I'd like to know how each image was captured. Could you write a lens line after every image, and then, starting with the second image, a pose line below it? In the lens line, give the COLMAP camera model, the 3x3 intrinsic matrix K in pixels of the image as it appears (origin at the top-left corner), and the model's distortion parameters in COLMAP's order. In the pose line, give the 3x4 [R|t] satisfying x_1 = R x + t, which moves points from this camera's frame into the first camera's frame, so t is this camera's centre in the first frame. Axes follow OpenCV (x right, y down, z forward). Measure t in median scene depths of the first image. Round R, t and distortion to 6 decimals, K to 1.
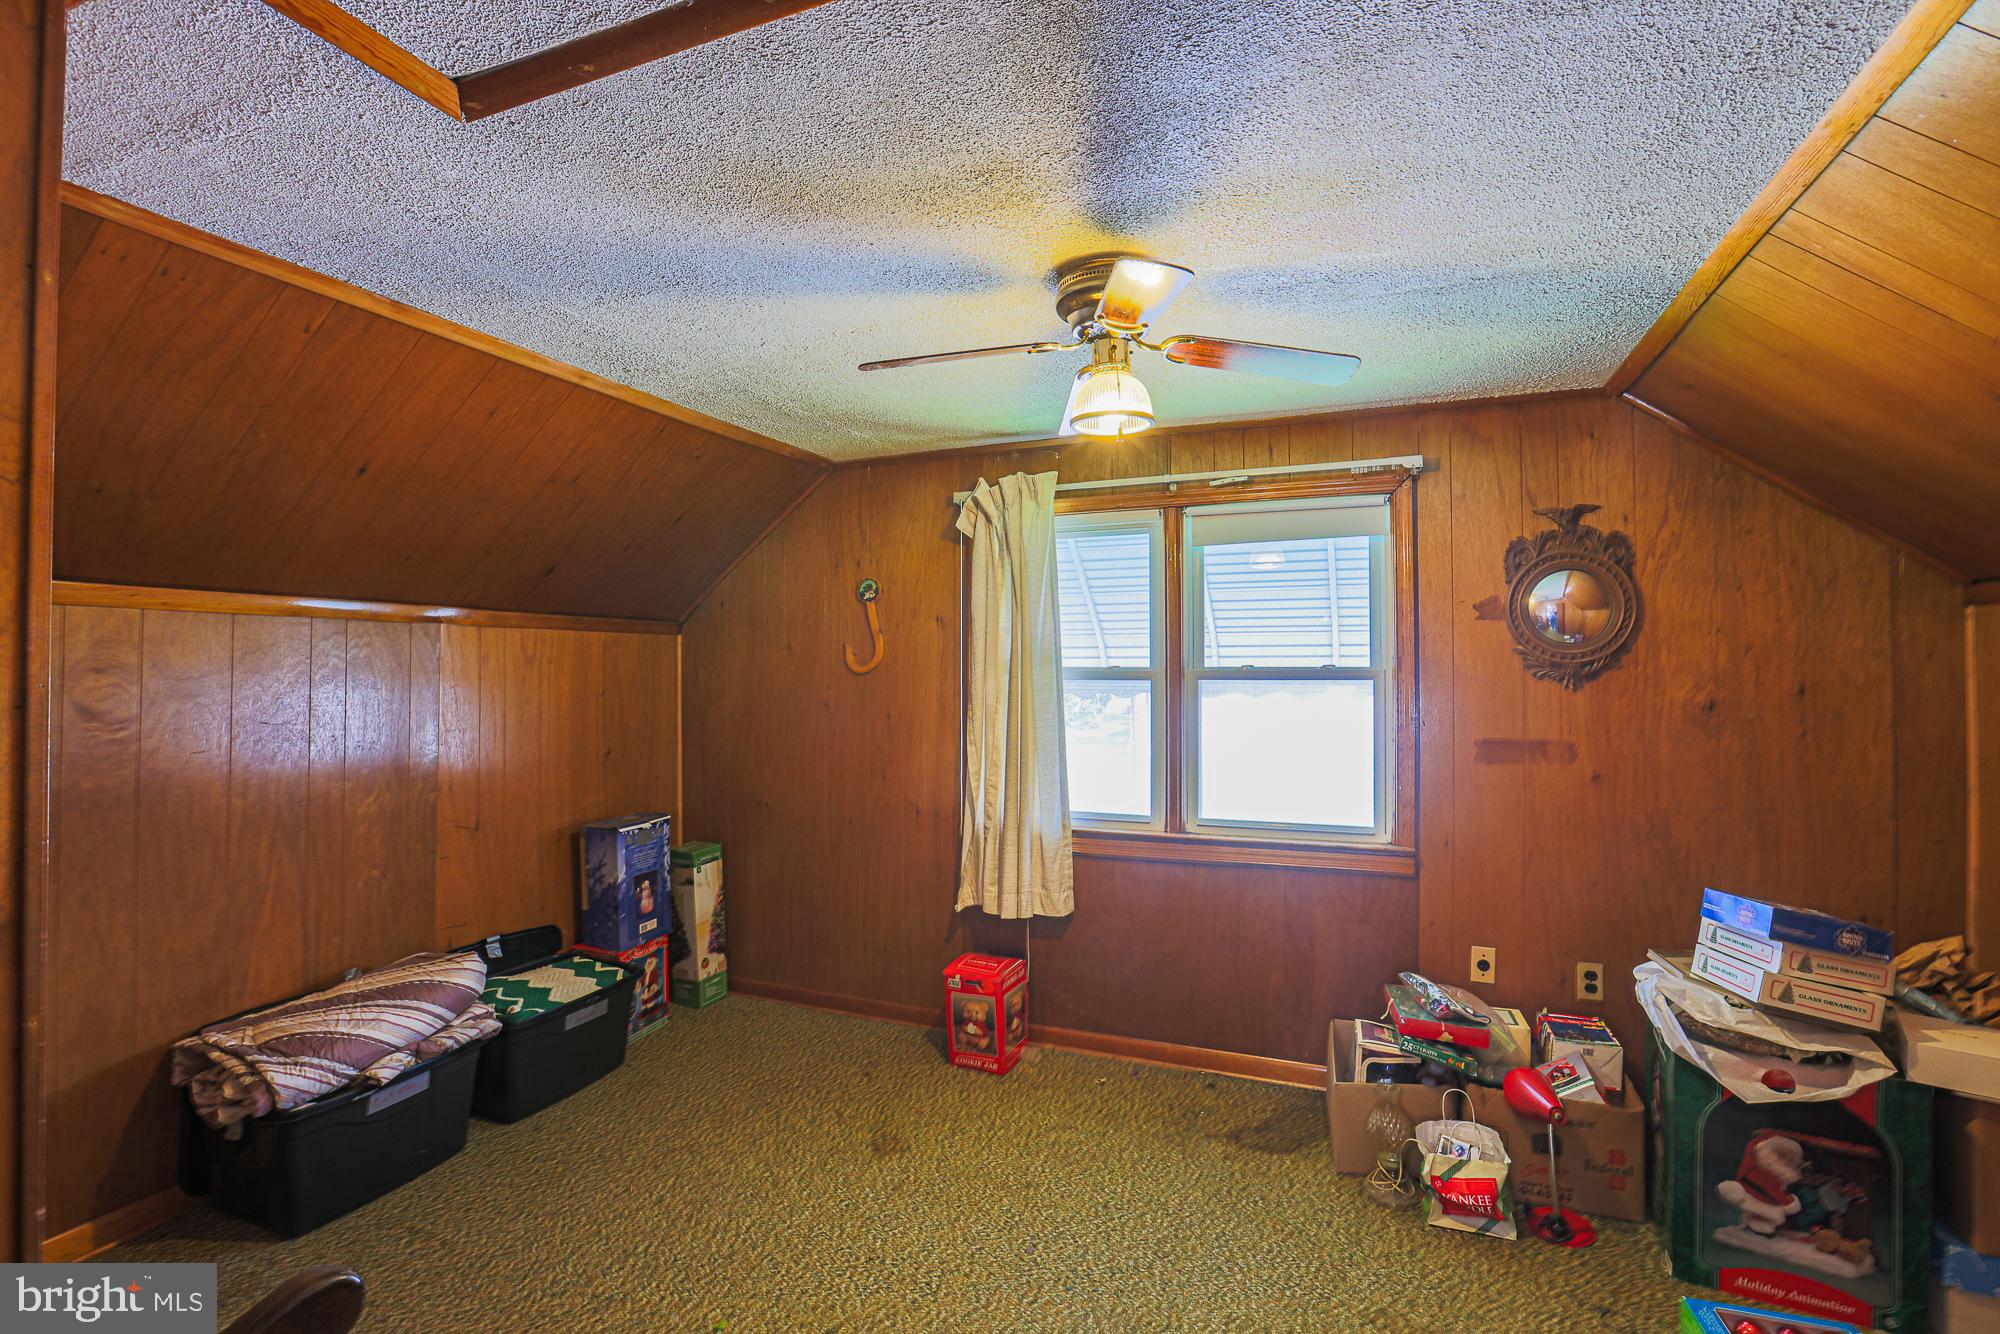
lens RADIAL K [[930.7, 0, 1009.0], [0, 930.7, 655.9], [0, 0, 1]] dist [-0.052289, 0.024172]
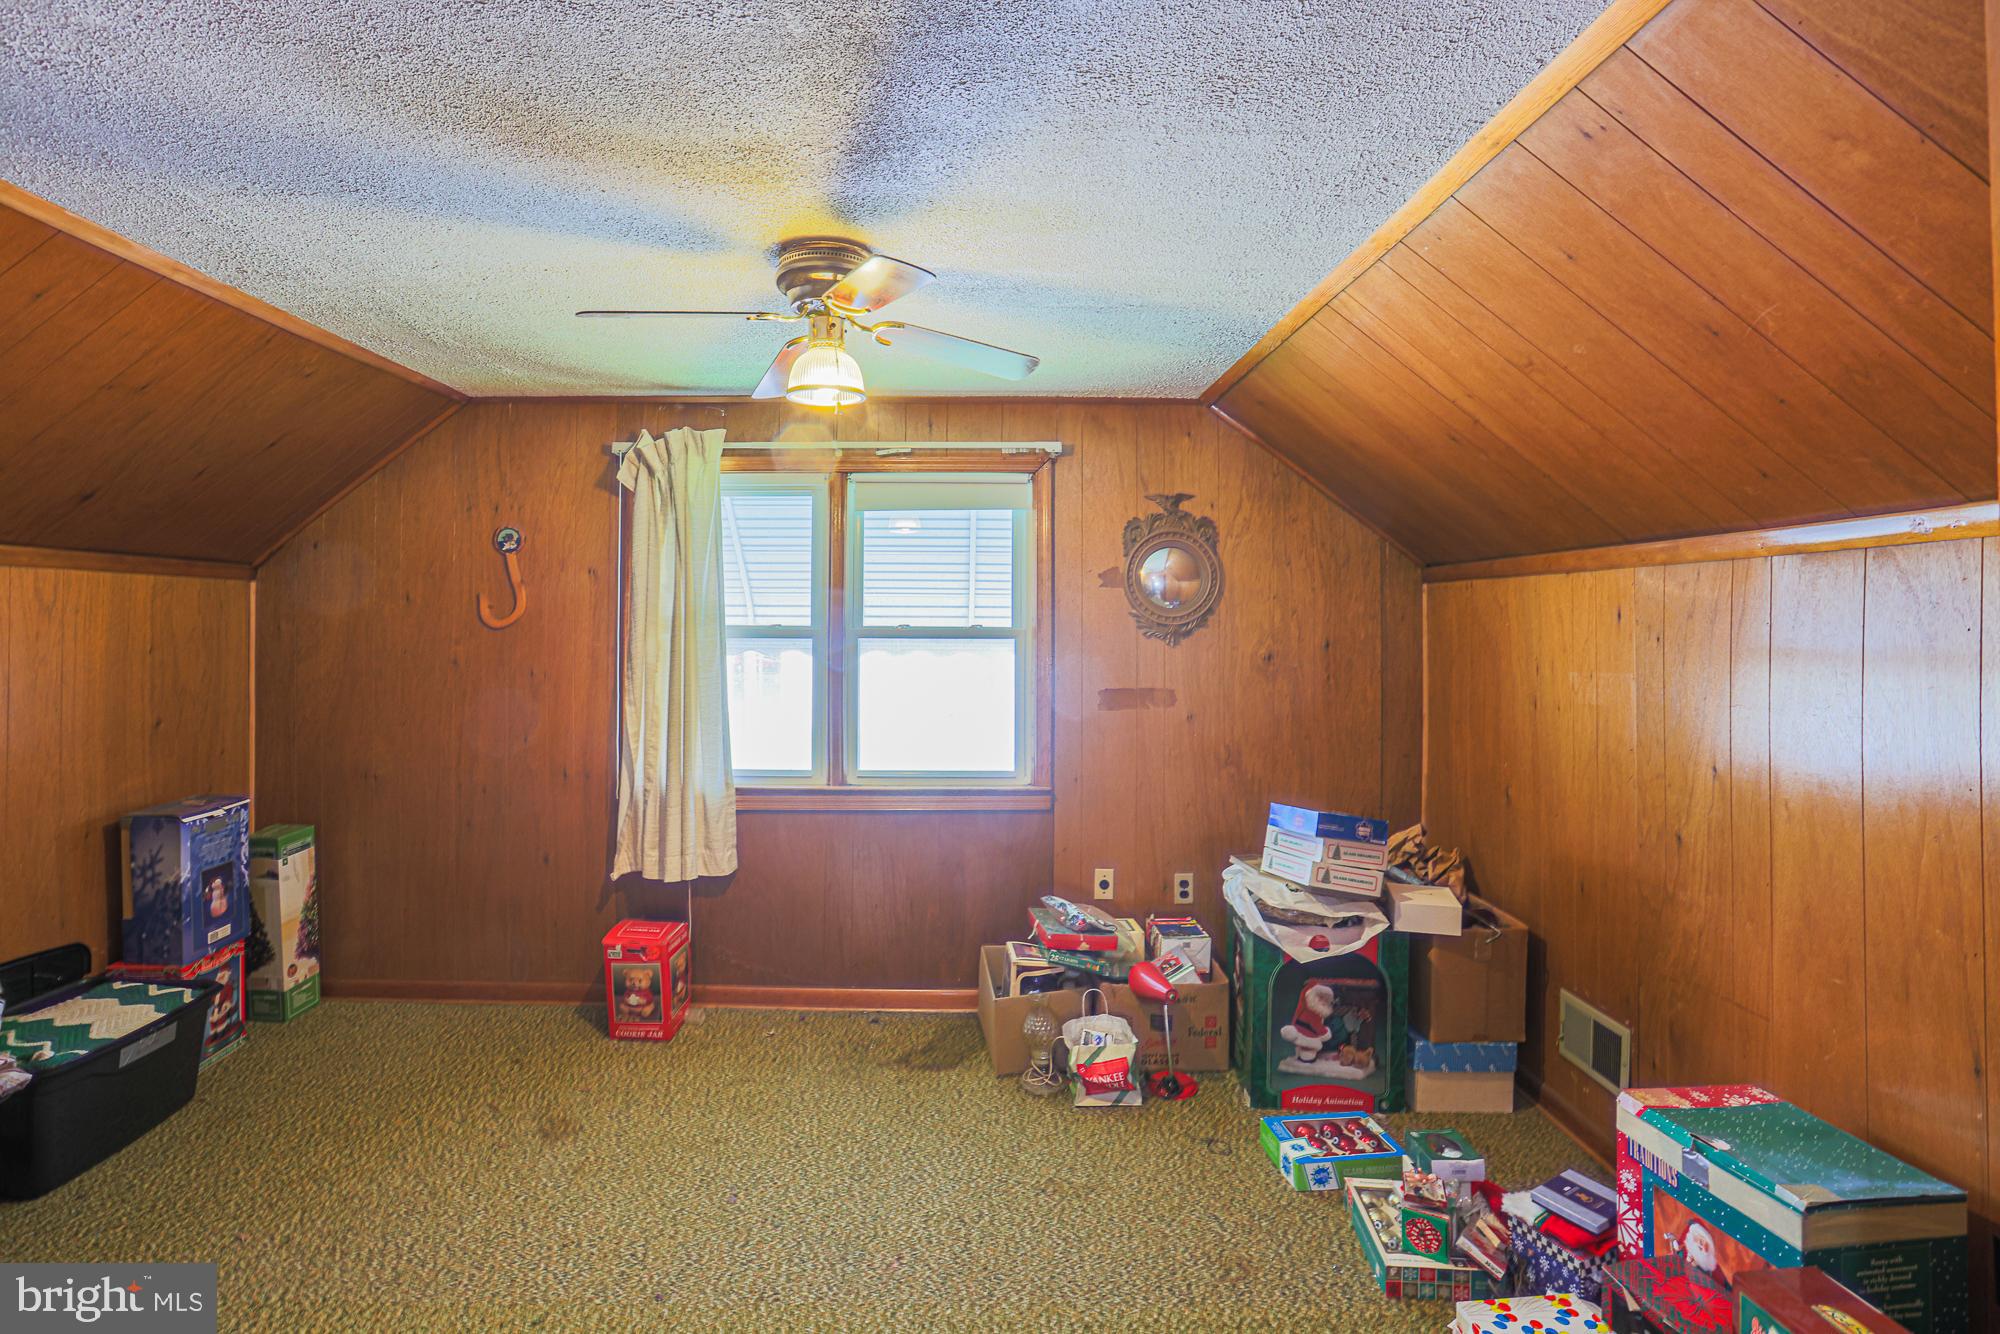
lens RADIAL K [[940.4, 0, 999.1], [0, 940.4, 614.2], [0, 0, 1]] dist [-0.050772, 0.022766]
pose [[0.916675, 0.014372, 0.399375, -0.093423], [-0.014630, 0.999890, -0.002402, -0.001020], [-0.399366, -0.003641, 0.916784, -0.041828]]
